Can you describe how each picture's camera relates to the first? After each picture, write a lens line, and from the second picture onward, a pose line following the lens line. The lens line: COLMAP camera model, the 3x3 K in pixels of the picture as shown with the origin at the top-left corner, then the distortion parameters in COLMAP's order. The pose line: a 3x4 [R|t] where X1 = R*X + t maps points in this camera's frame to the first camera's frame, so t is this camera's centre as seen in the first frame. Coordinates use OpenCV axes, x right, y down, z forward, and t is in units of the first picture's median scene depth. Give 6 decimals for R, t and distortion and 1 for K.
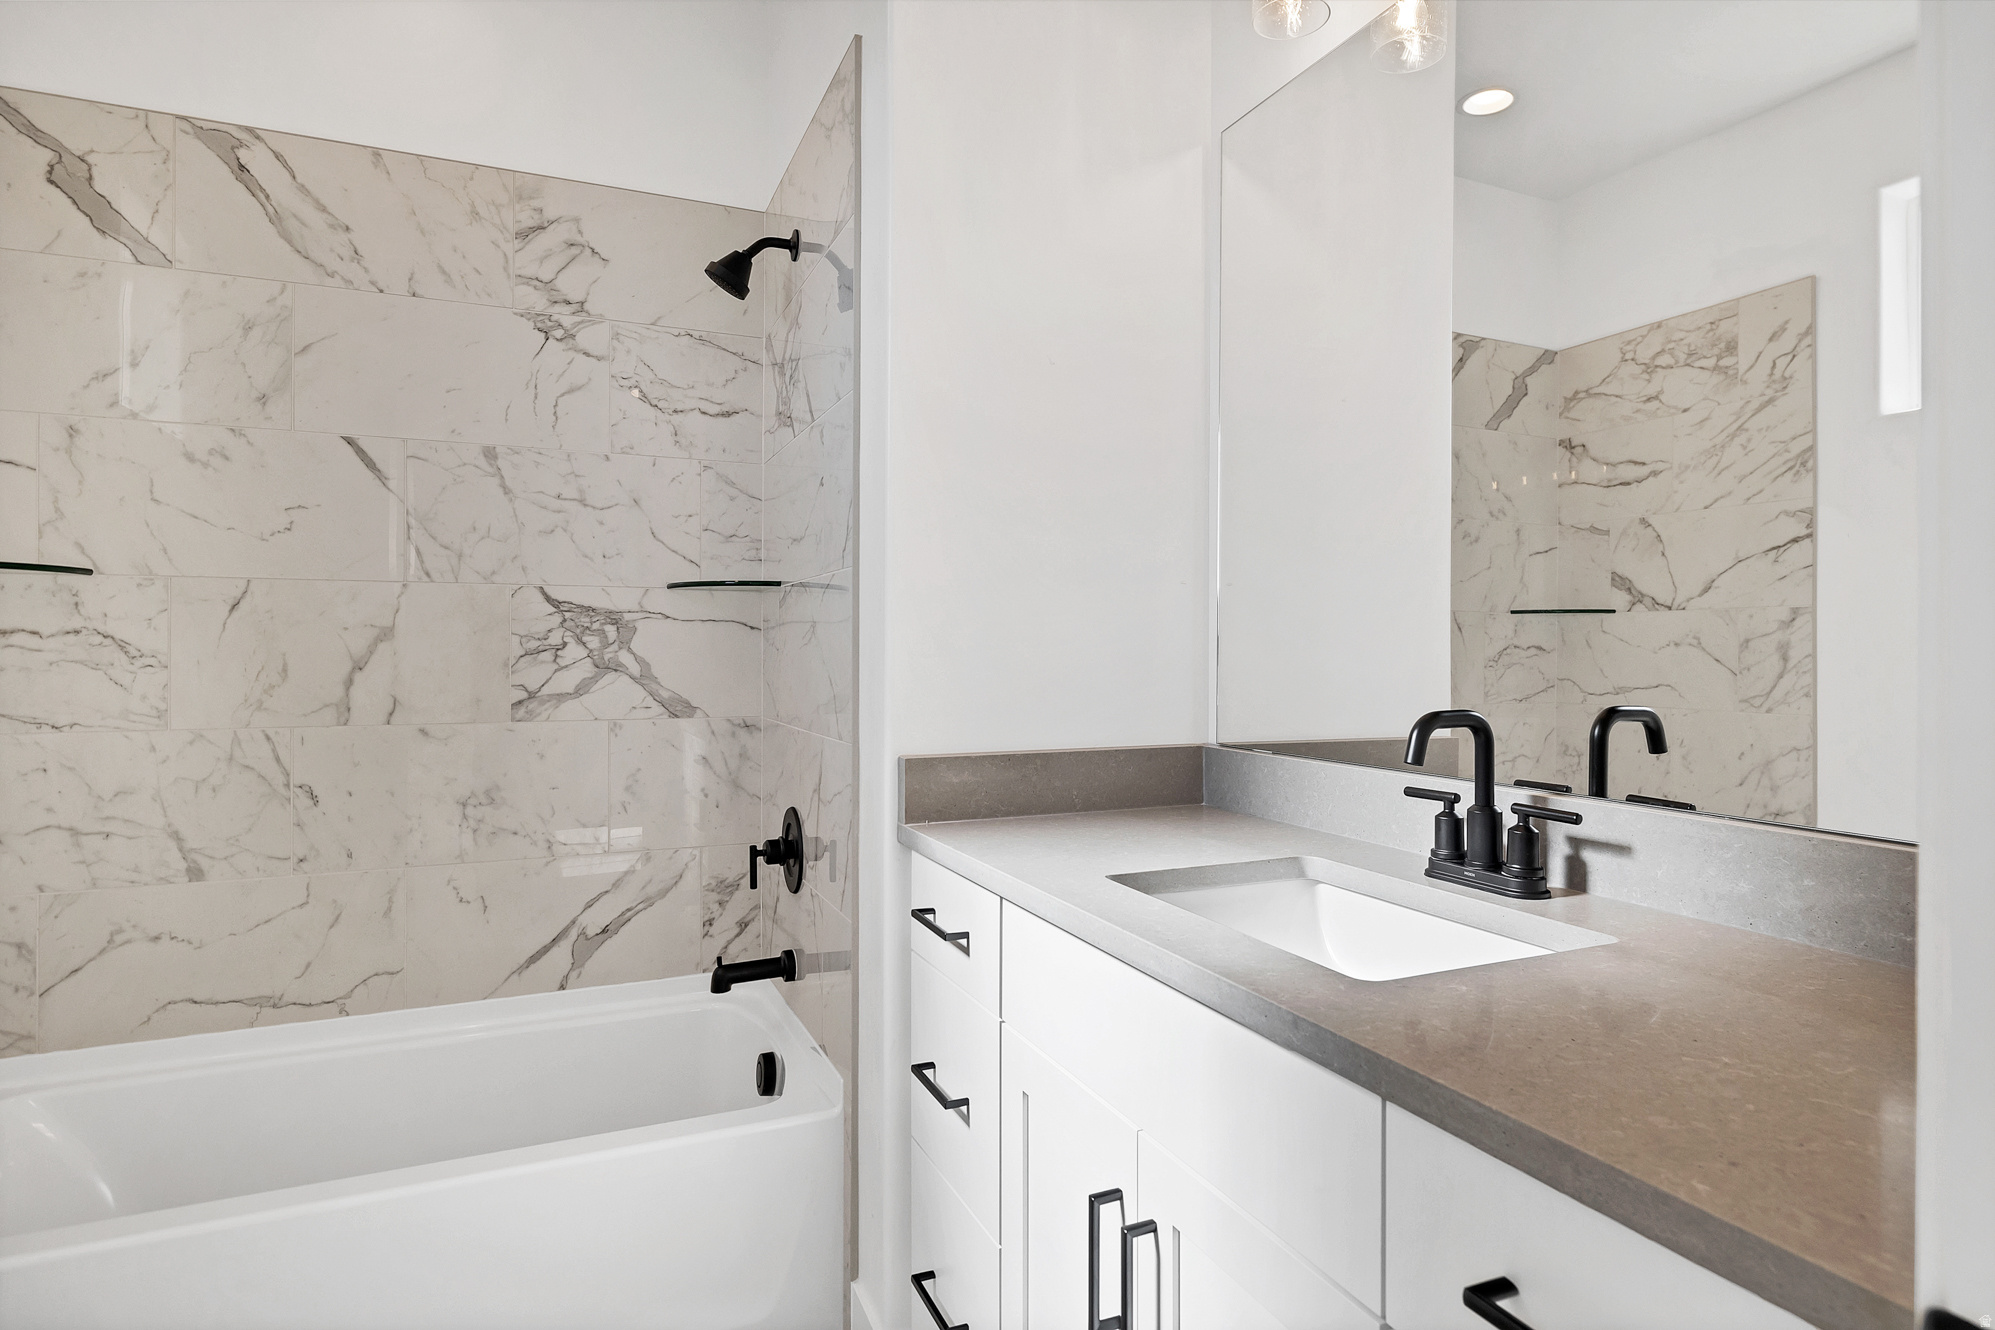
lens RADIAL K [[1082.3, 0, 995.4], [0, 1082.3, 642.4], [0, 0, 1]] dist [-0.000651, 0.000028]
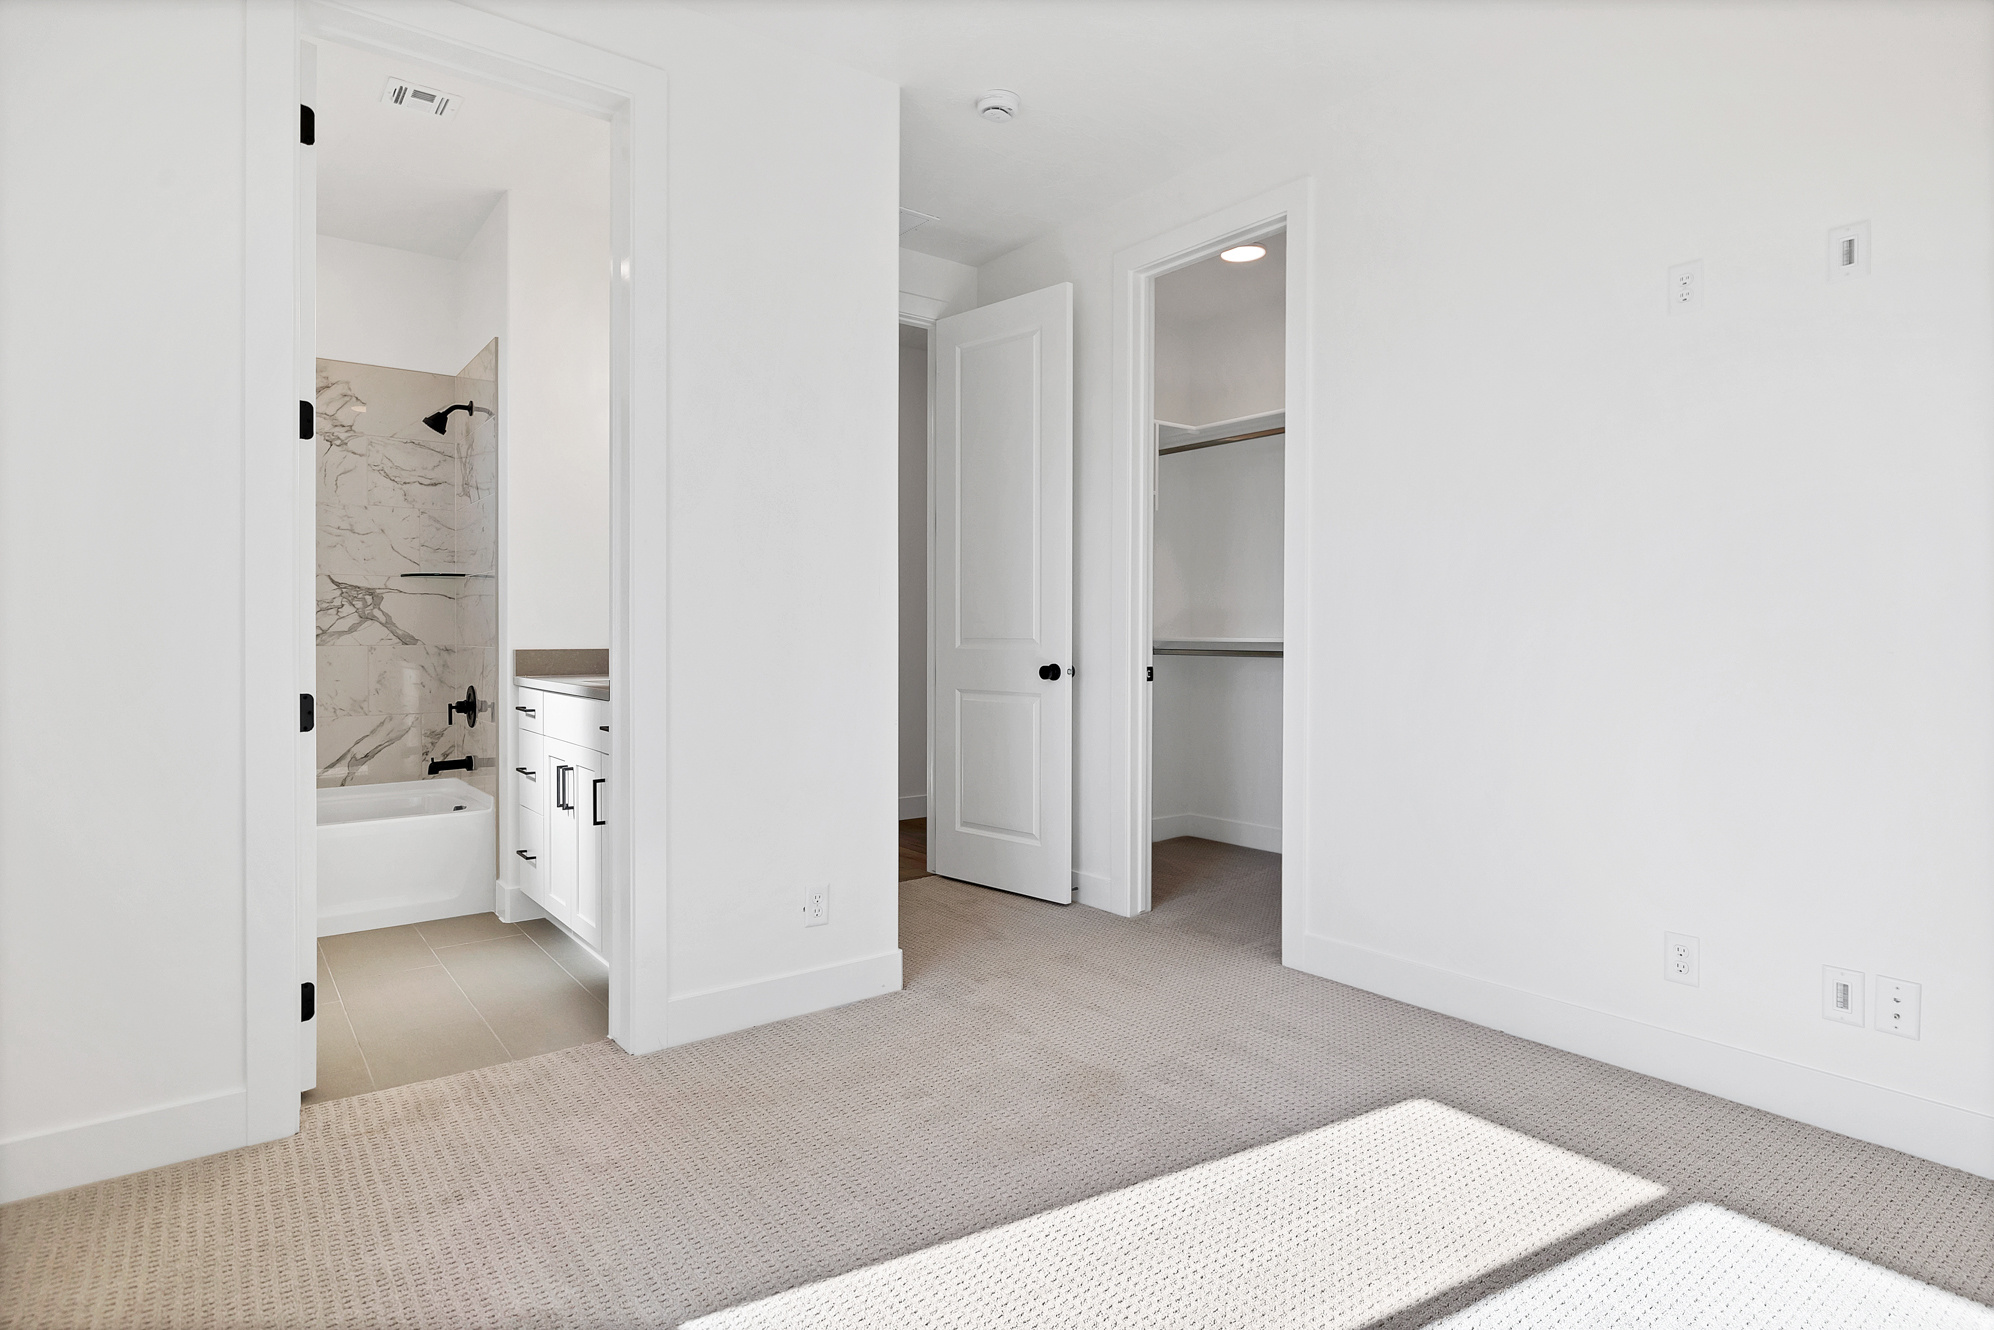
lens RADIAL K [[1081.8, 0, 994.9], [0, 1081.8, 642.4], [0, 0, 1]] dist [-0.000651, 0.000028]
pose [[0.972512, -0.002288, 0.232842, 0.276104], [-0.001359, 0.999879, 0.015502, 0.035685], [-0.232849, -0.015393, 0.972391, -1.121187]]
